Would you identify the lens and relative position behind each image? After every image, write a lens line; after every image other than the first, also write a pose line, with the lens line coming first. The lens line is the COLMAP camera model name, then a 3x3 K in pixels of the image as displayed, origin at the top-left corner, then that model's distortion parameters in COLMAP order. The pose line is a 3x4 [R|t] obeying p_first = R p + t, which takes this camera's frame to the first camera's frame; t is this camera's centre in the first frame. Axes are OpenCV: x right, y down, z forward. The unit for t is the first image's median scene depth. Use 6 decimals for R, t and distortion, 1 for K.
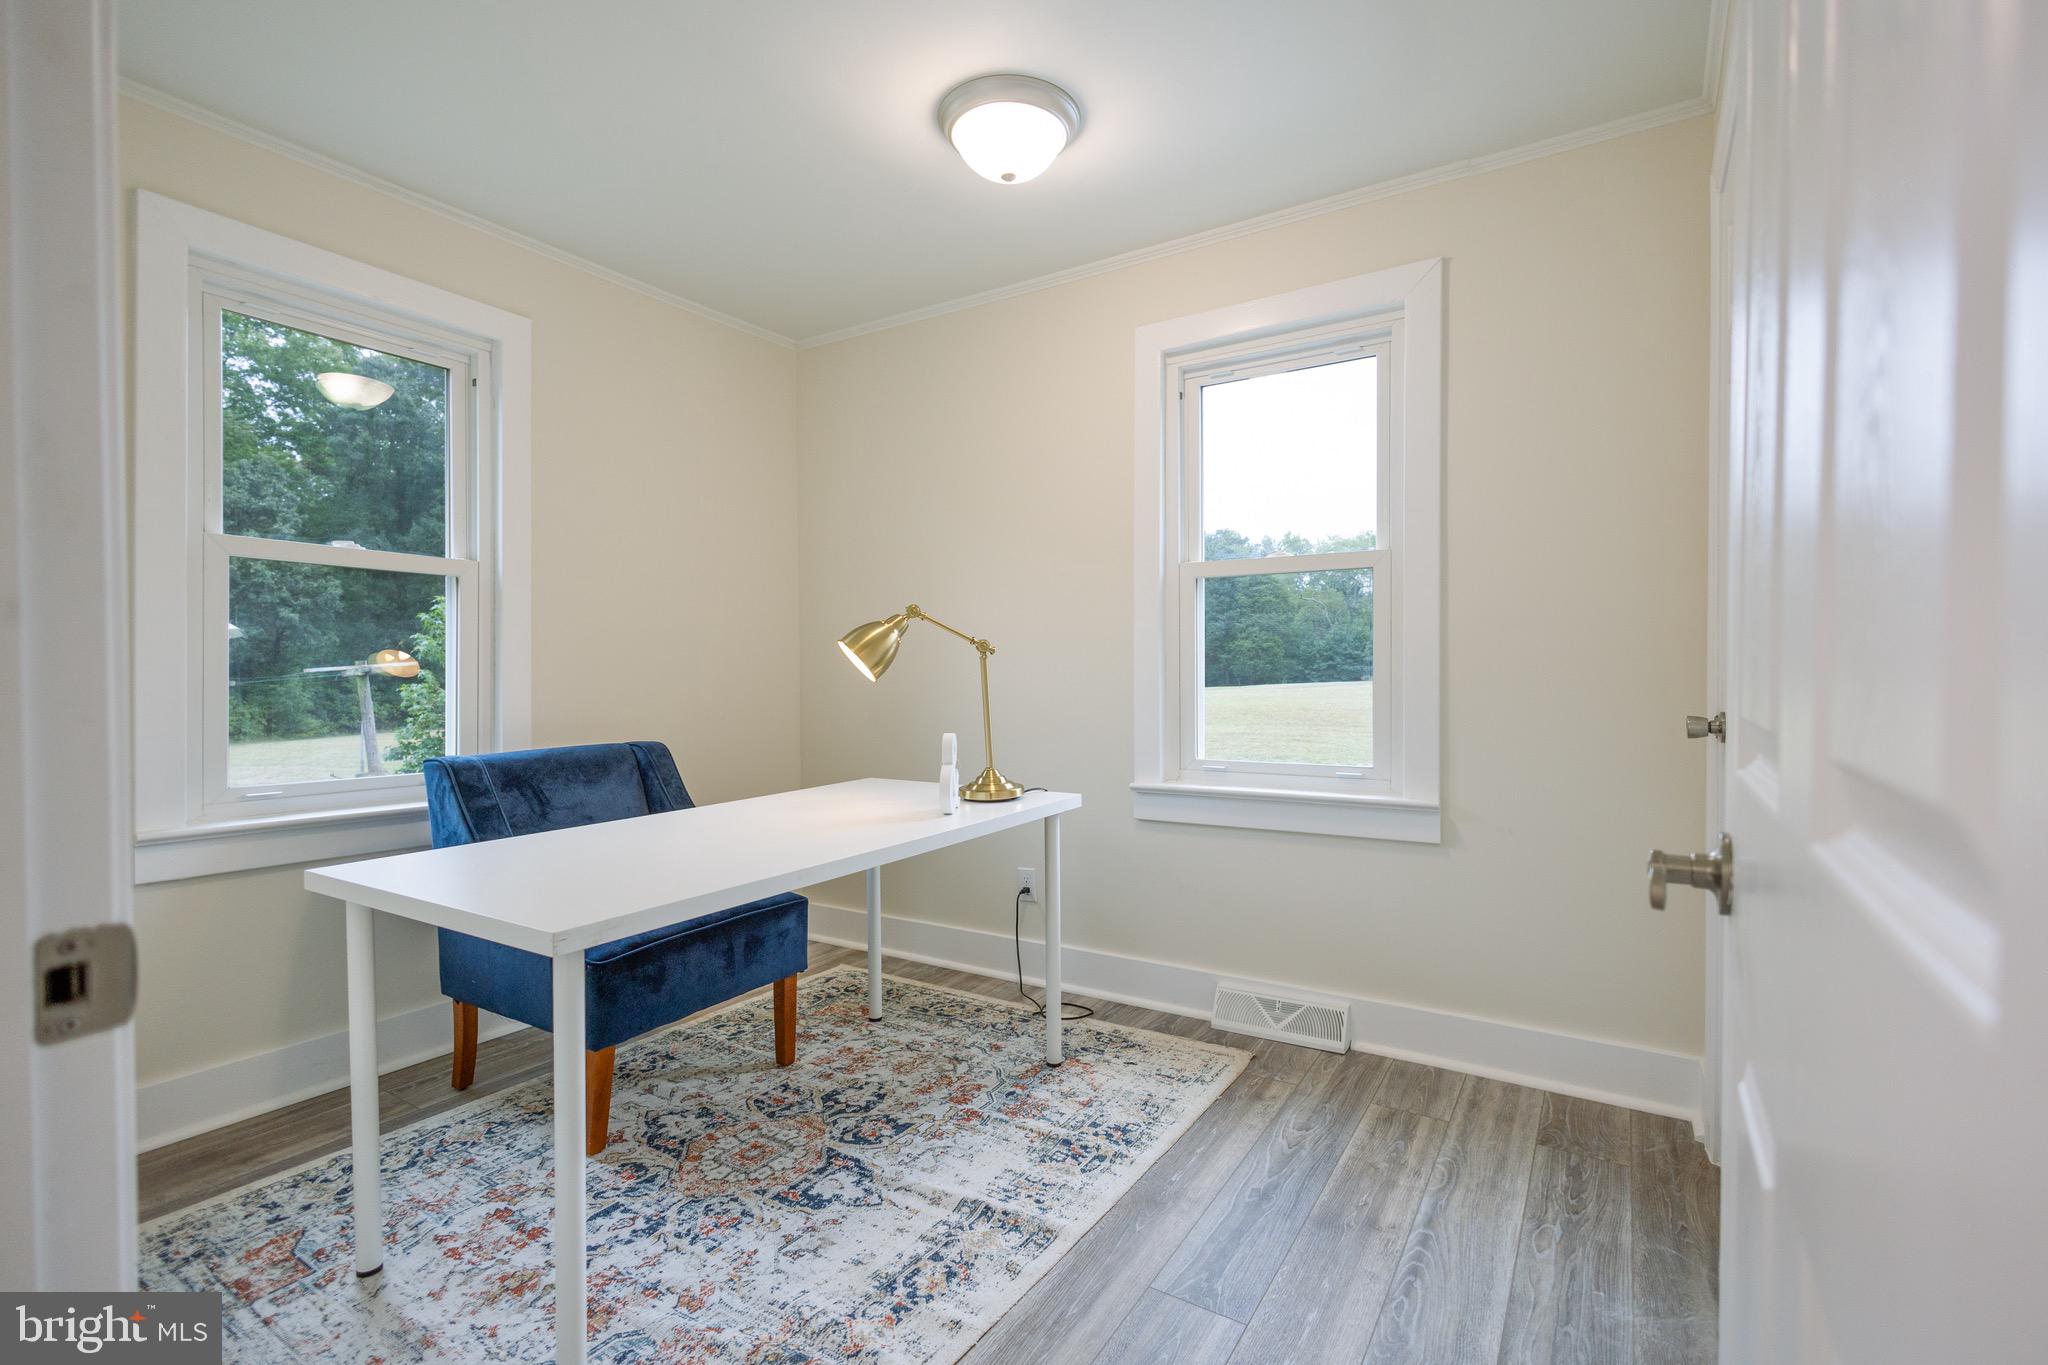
lens RADIAL K [[928.2, 0, 1024.0], [0, 928.2, 682.5], [0, 0, 1]] dist [0.004358, -0.001762]
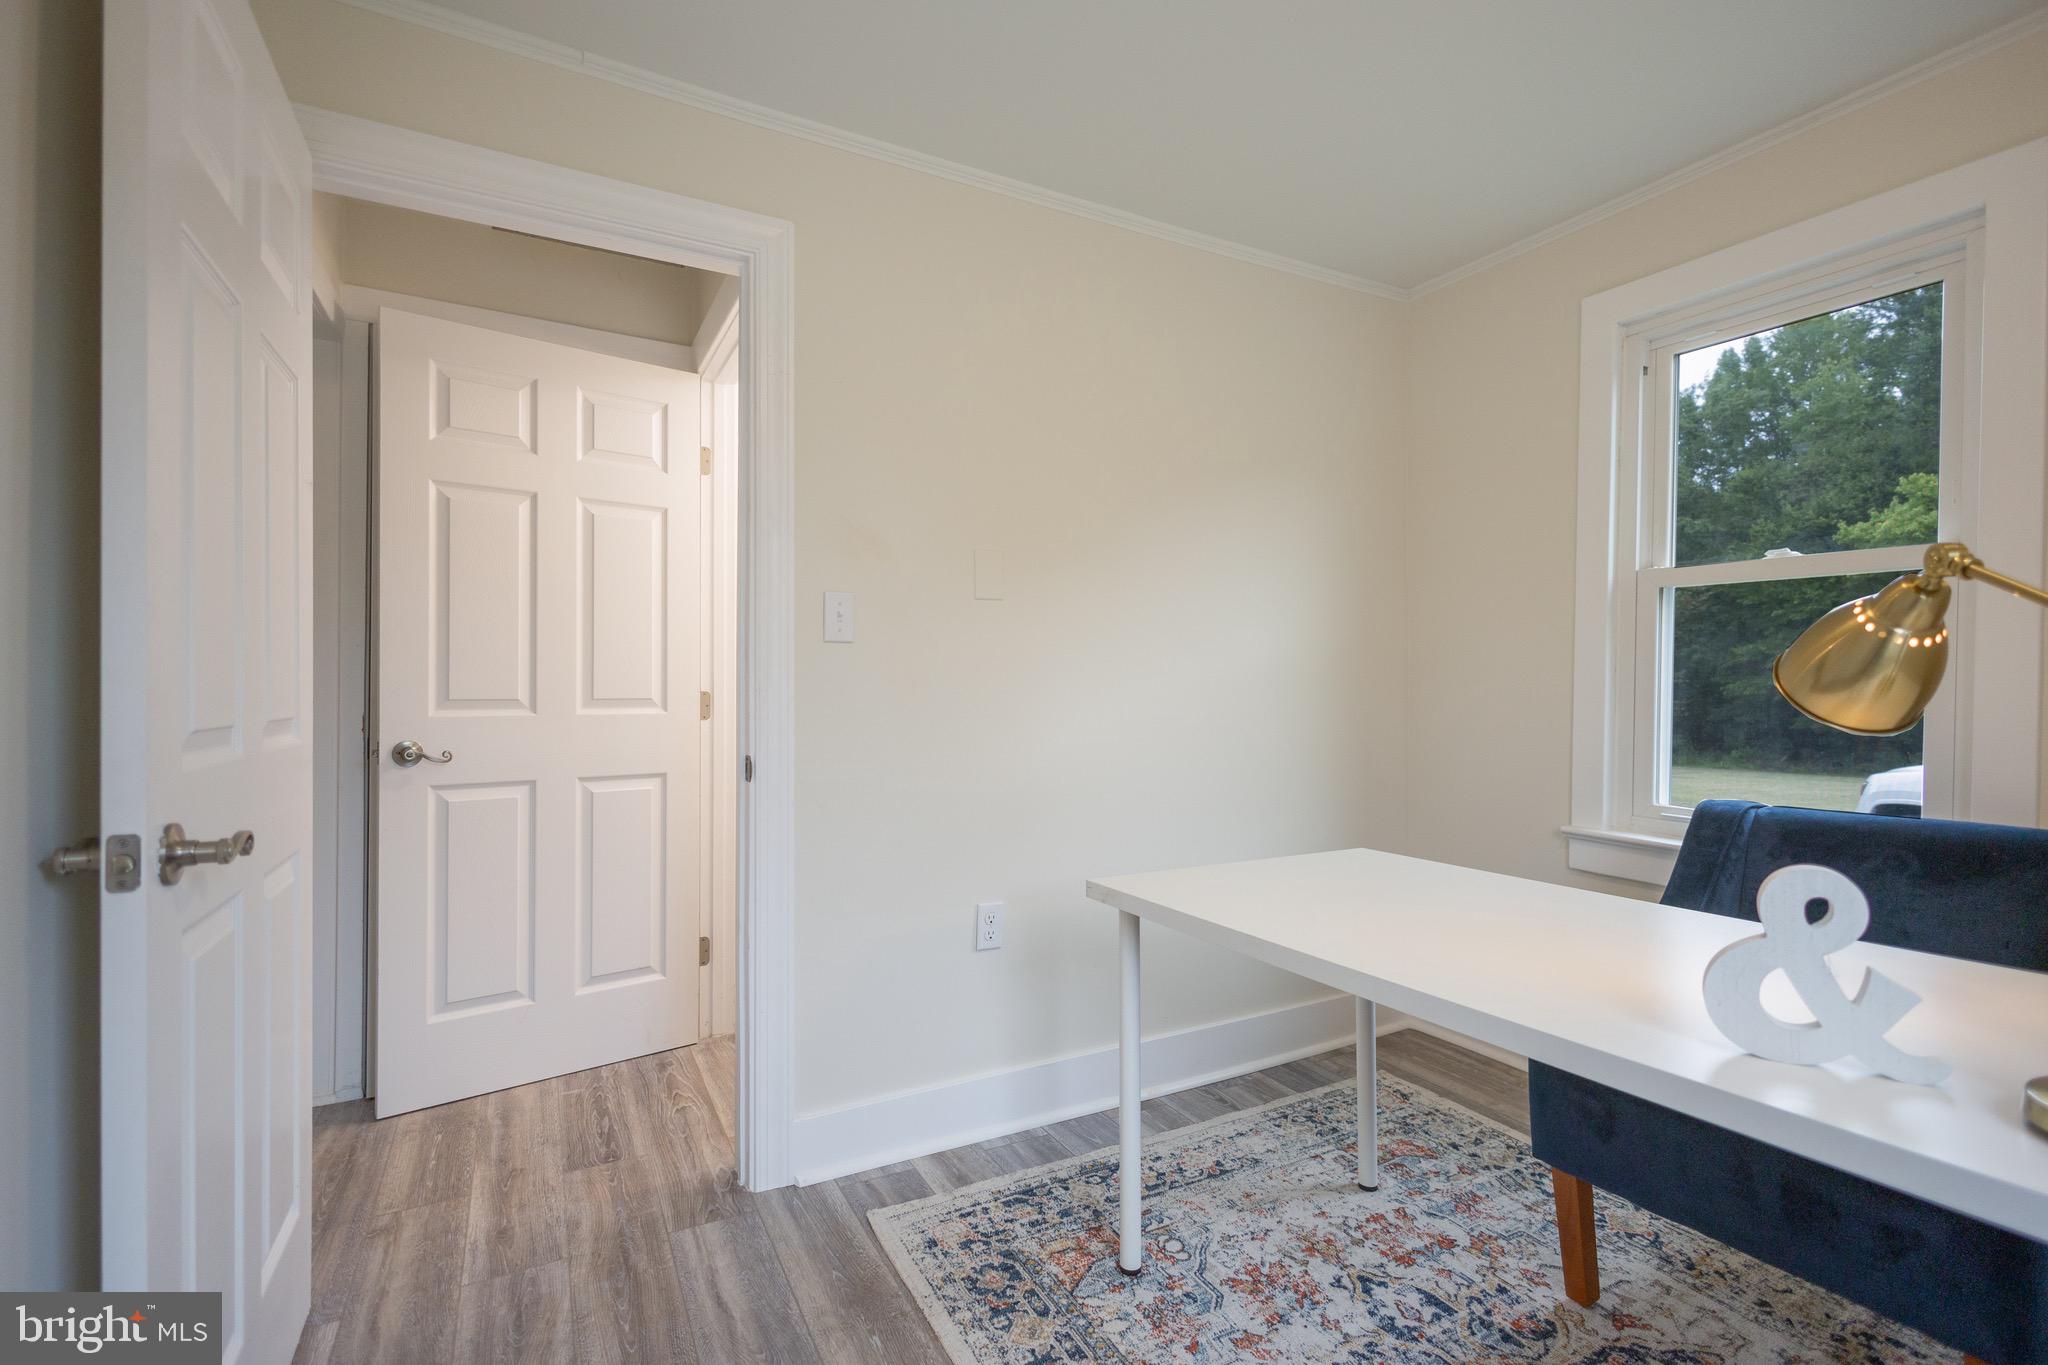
lens RADIAL K [[928.2, 0, 1024.0], [0, 928.2, 682.5], [0, 0, 1]] dist [0.004358, -0.001762]
pose [[-0.472259, 0.000869, -0.881459, 0.522081], [-0.027663, 0.999492, 0.015807, -0.027113], [0.881026, 0.031849, -0.471995, 1.054187]]
